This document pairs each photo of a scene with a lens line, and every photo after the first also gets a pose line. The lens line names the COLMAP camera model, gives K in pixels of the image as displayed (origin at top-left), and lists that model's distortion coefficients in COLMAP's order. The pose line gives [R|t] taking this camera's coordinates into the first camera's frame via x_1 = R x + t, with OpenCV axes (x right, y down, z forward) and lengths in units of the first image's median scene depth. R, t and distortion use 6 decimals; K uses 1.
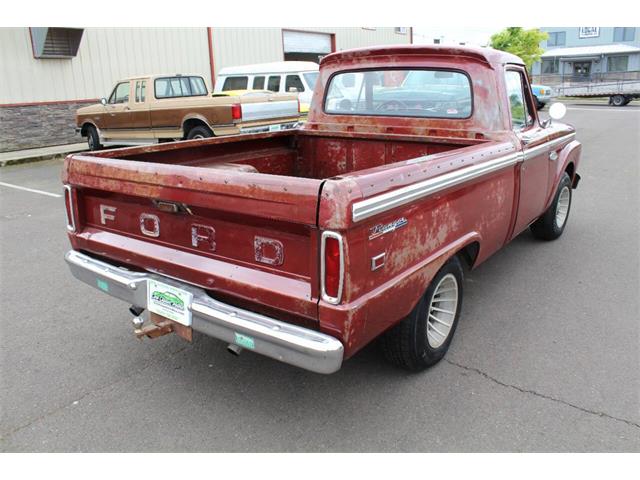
lens RADIAL K [[548.5, 0, 320.0], [0, 548.5, 240.0], [0, 0, 1]] dist [-0.158037, 0.106707]
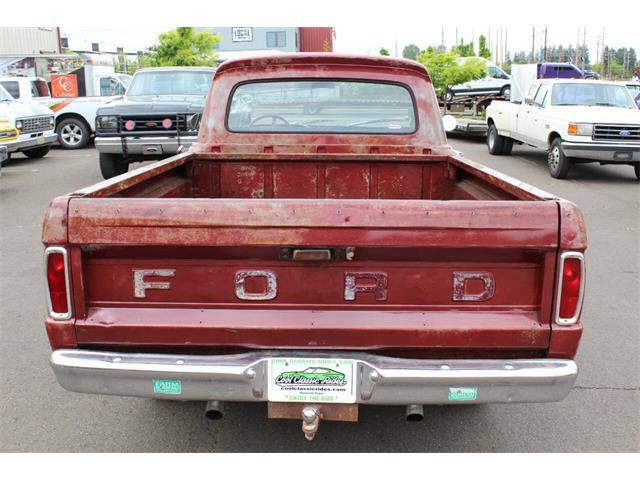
lens RADIAL K [[663.4, 0, 320.0], [0, 663.4, 240.0], [0, 0, 1]] dist [-0.115933, 0.043017]
pose [[0.808431, -0.108468, 0.578510, -0.563175], [0.143891, 0.989471, -0.015556, -0.045657], [-0.570732, 0.095818, 0.815527, 0.162123]]
